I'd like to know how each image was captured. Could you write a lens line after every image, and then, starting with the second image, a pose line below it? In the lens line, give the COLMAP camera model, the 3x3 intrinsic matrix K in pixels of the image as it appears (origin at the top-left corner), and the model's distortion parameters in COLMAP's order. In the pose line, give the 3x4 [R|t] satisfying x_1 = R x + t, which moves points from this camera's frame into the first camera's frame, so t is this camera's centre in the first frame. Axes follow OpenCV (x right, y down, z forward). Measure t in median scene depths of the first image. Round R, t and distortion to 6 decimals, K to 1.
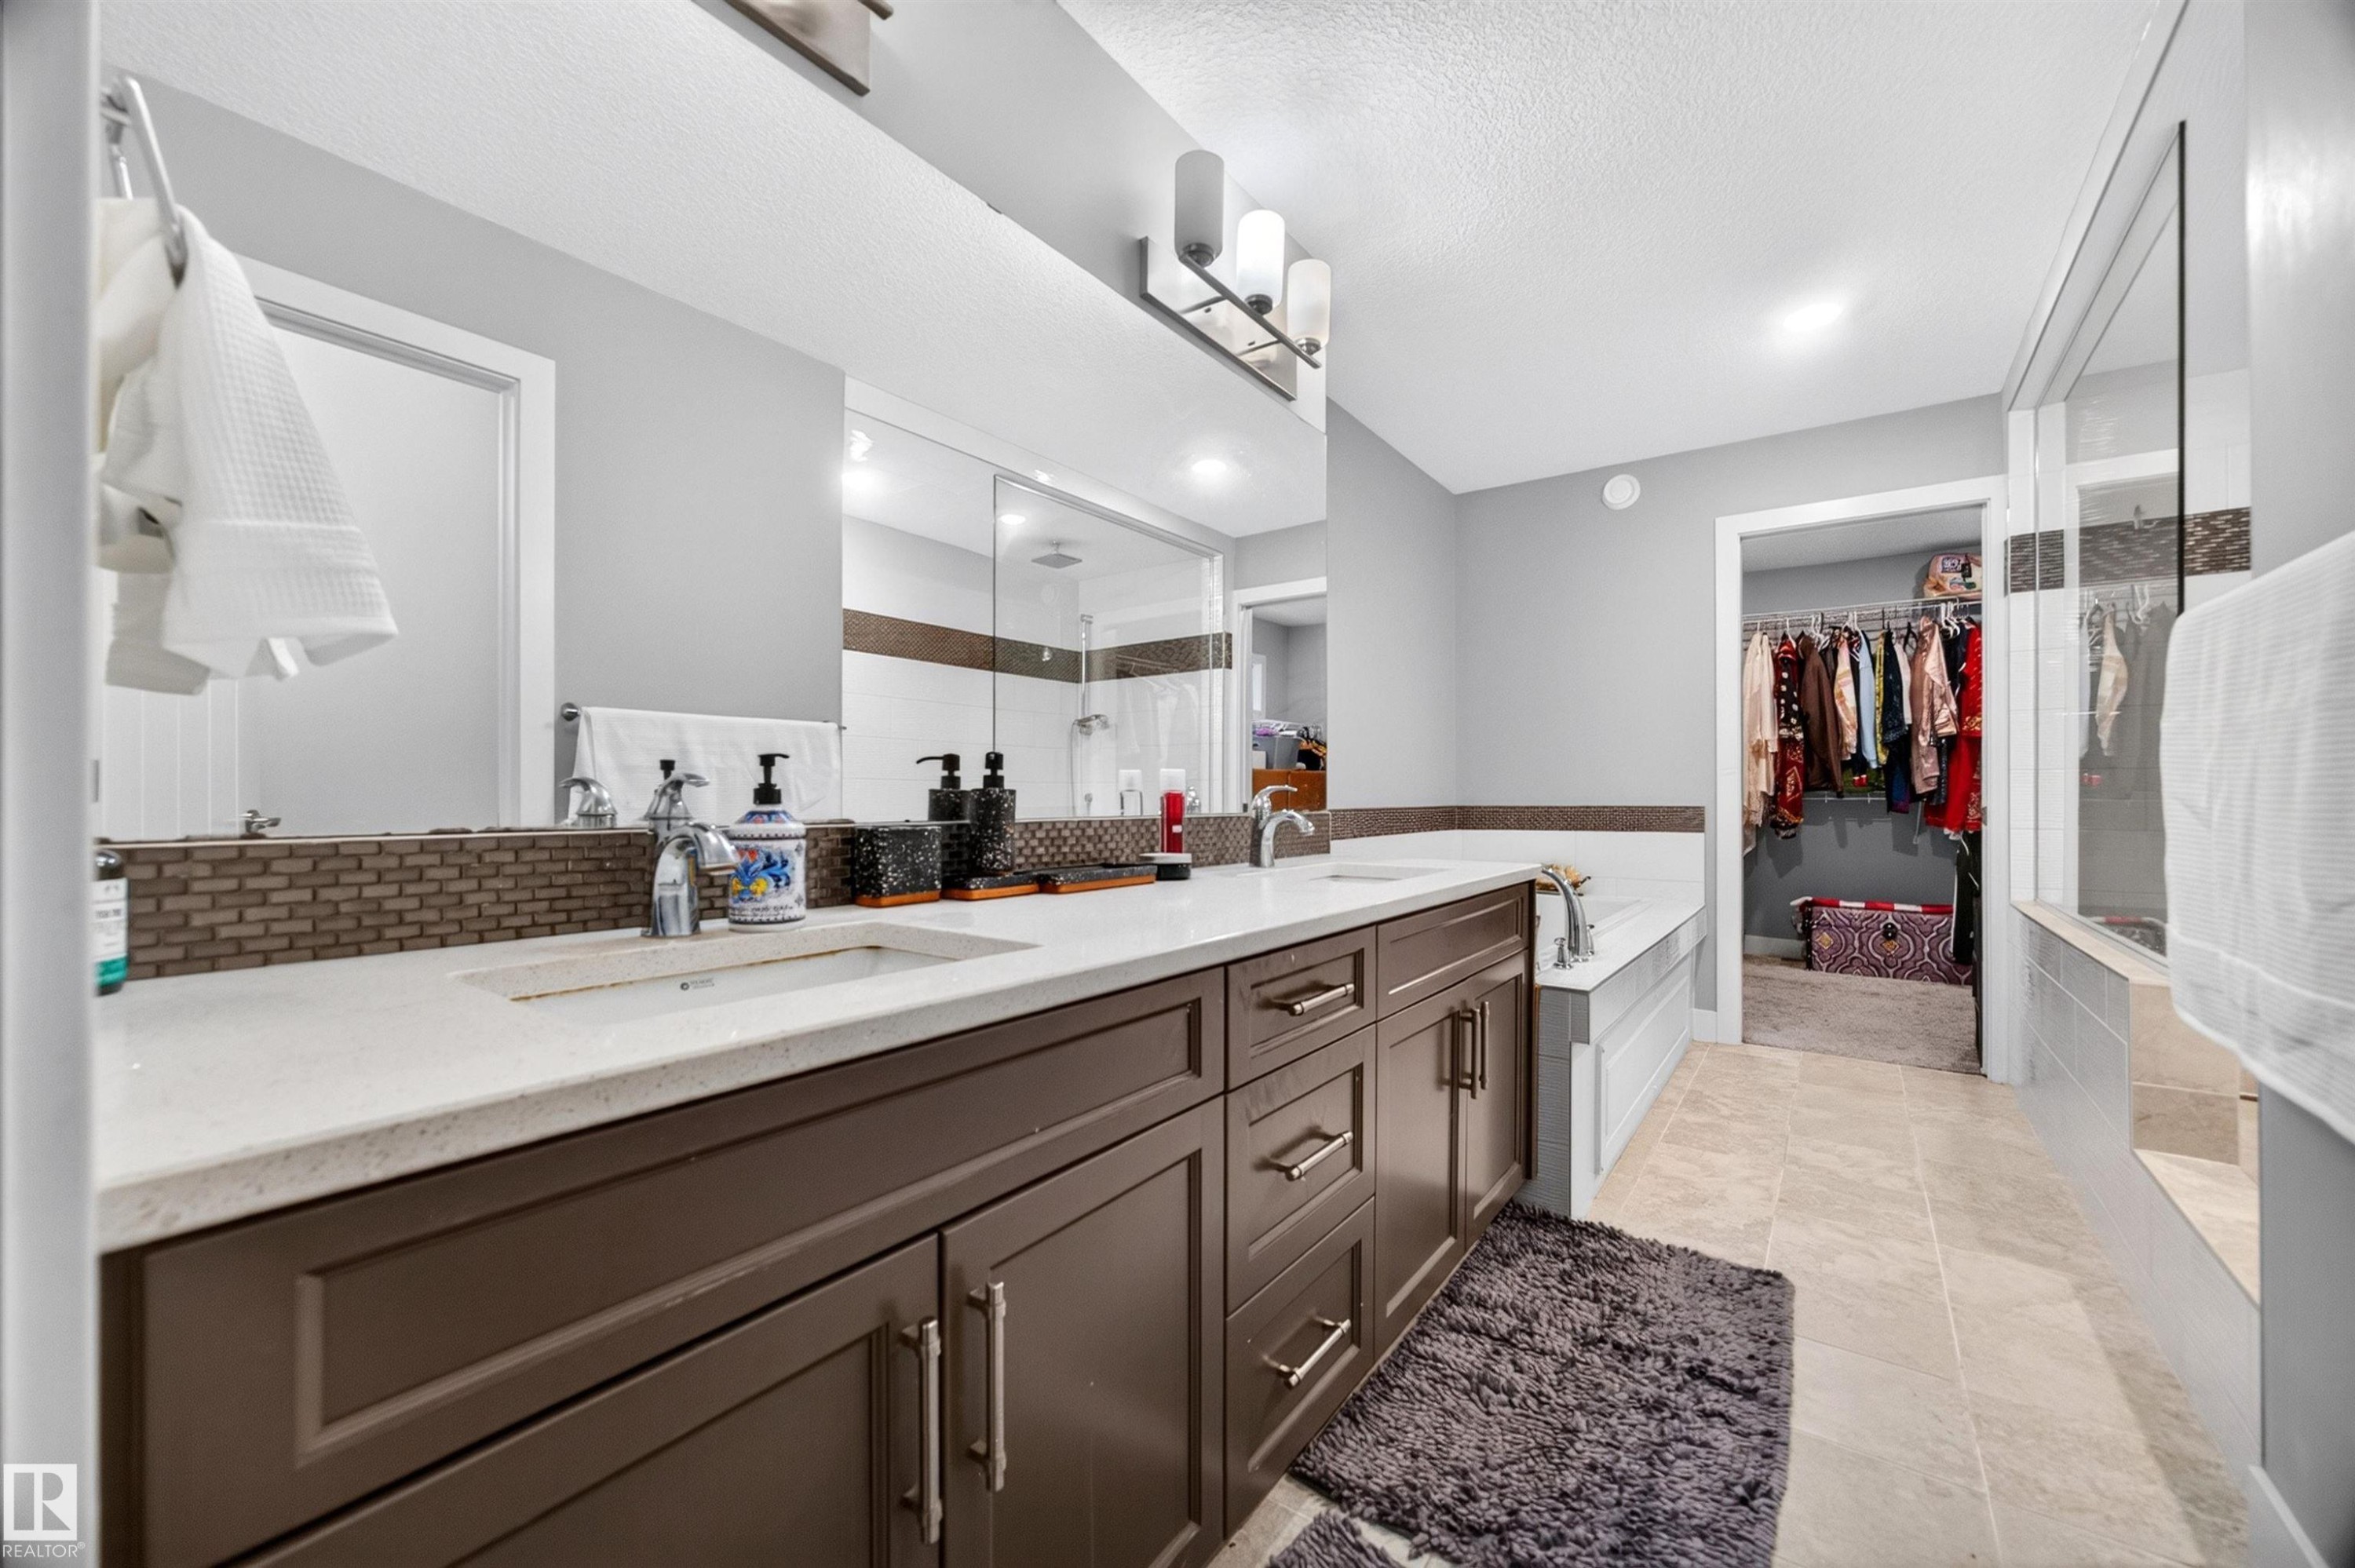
lens RADIAL K [[916.7, 0, 1174.7], [0, 916.7, 781.5], [0, 0, 1]] dist [-0.009315, 0.002288]
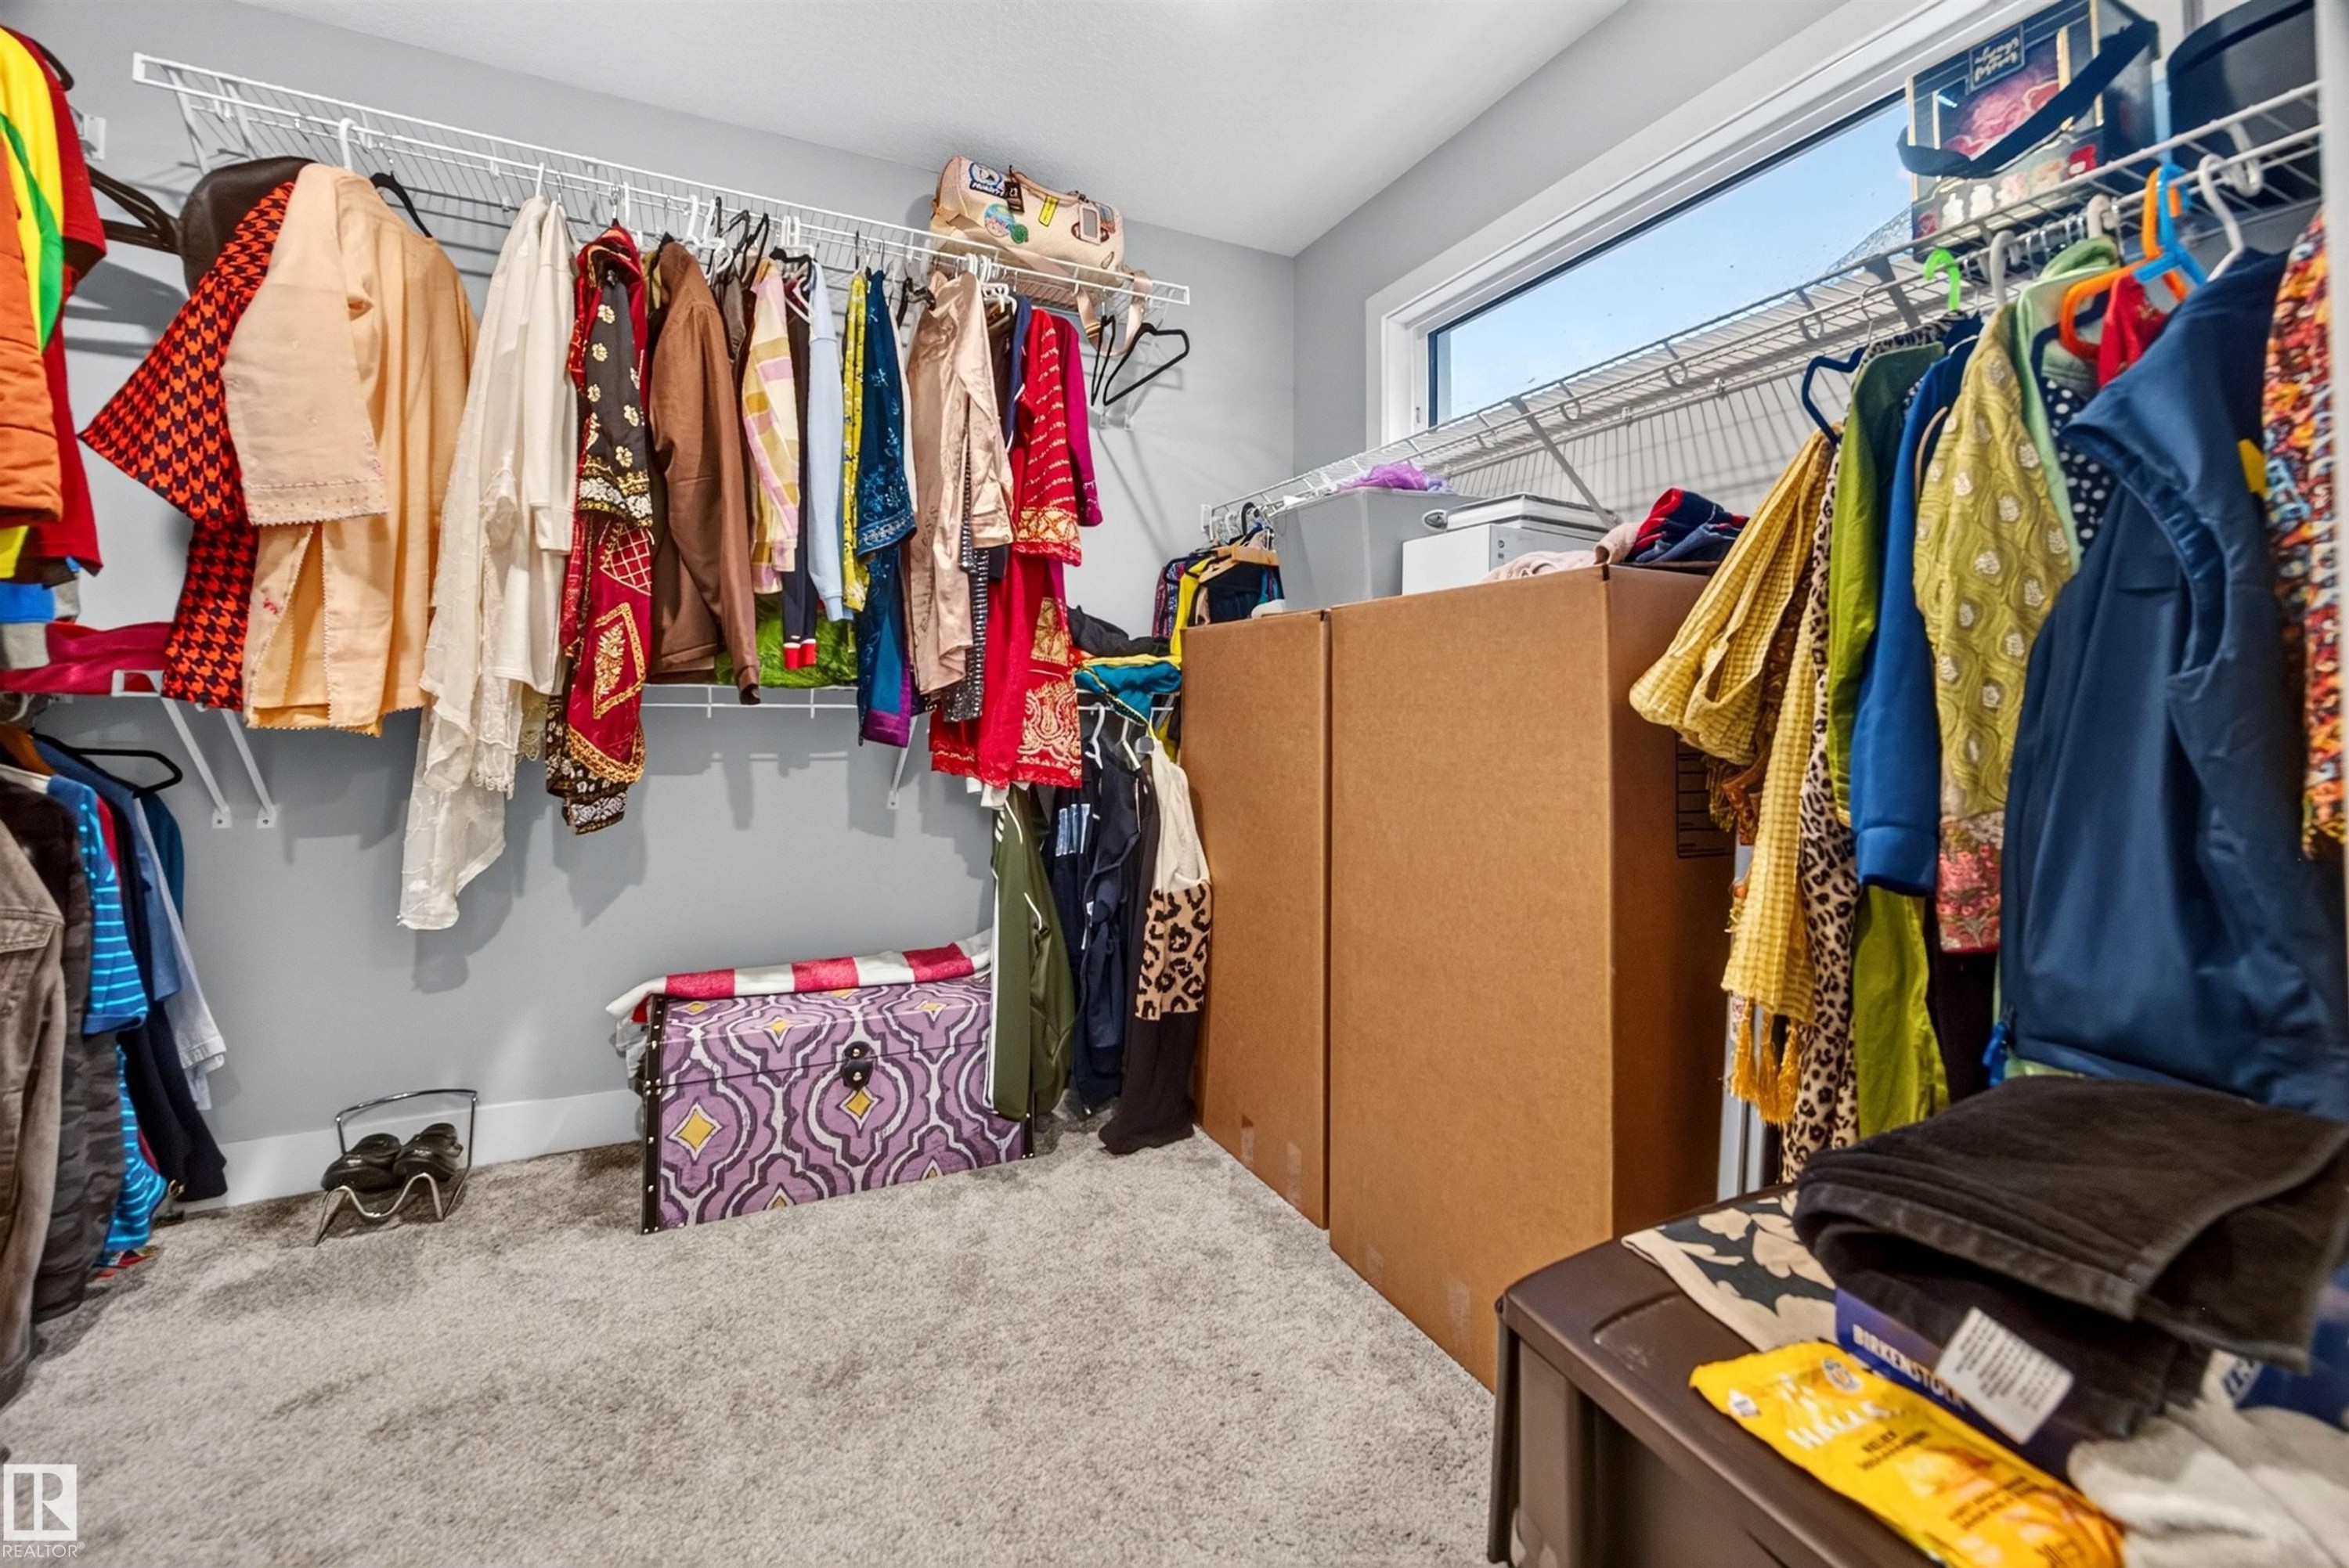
lens RADIAL K [[914.4, 0, 1156.8], [0, 914.4, 673.5], [0, 0, 1]] dist [-0.009315, 0.002288]
pose [[0.476065, 0.032563, 0.878807, 0.500796], [-0.019402, 0.999460, -0.026523, 0.013111], [-0.879196, -0.004424, 0.476439, 0.702458]]
